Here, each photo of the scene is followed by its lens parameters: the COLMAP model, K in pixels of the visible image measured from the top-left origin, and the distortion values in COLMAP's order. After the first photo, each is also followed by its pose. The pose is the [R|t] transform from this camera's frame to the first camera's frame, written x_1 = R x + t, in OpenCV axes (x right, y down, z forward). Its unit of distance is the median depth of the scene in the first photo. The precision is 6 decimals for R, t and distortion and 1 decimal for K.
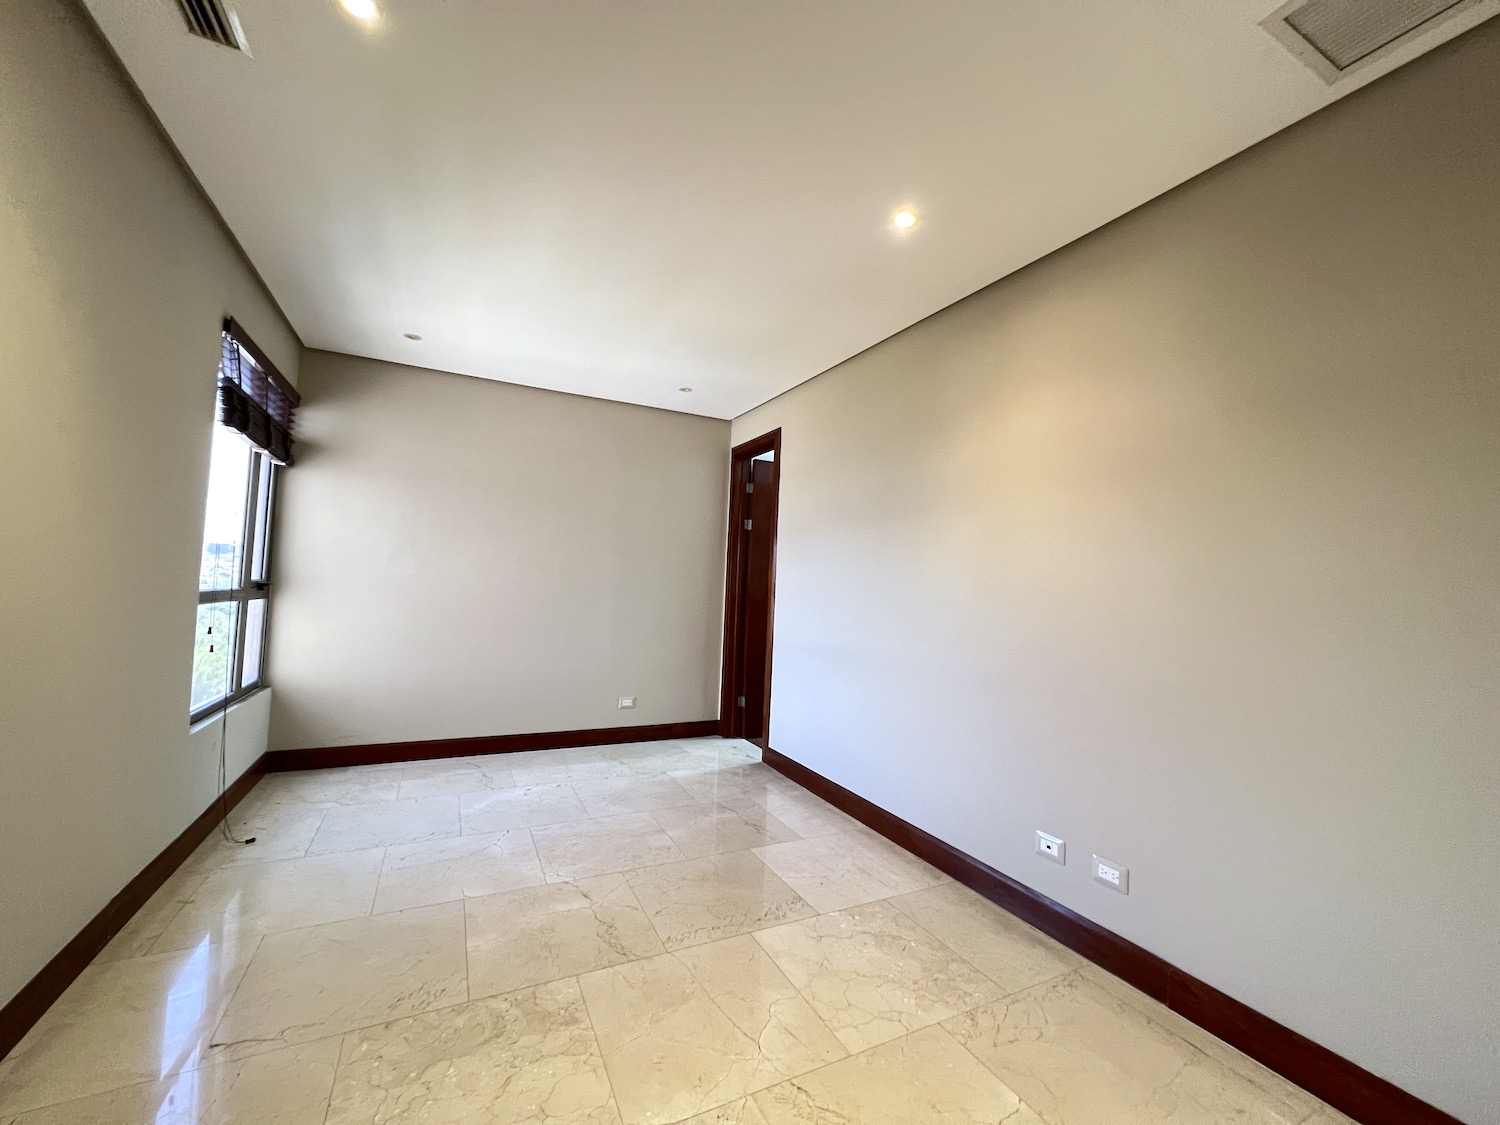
lens RADIAL K [[599.7, 0, 748.8], [0, 599.7, 560.6], [0, 0, 1]] dist [-0.001577, 0.000680]
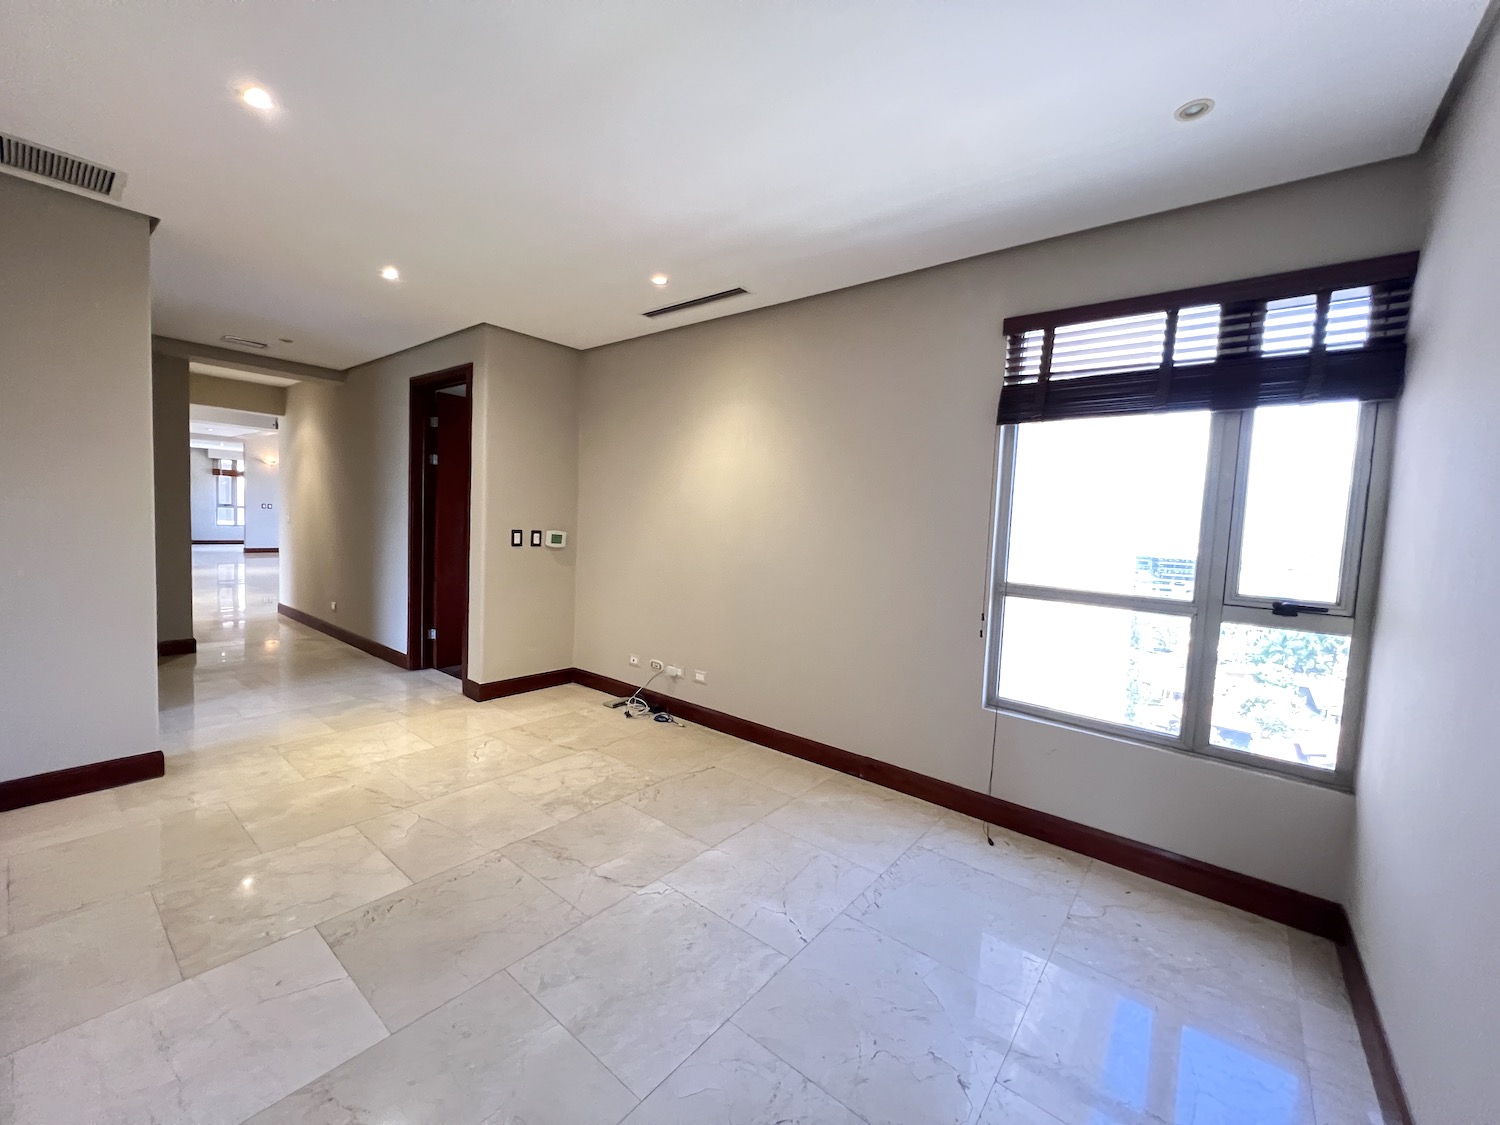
lens RADIAL K [[599.7, 0, 746.8], [0, 599.7, 555.2], [0, 0, 1]] dist [-0.001577, 0.000680]
pose [[-0.908311, -0.056481, -0.414465, -0.054018], [-0.063718, 0.997961, 0.003642, 0.031883], [0.413414, 0.029717, -0.910058, 2.039009]]
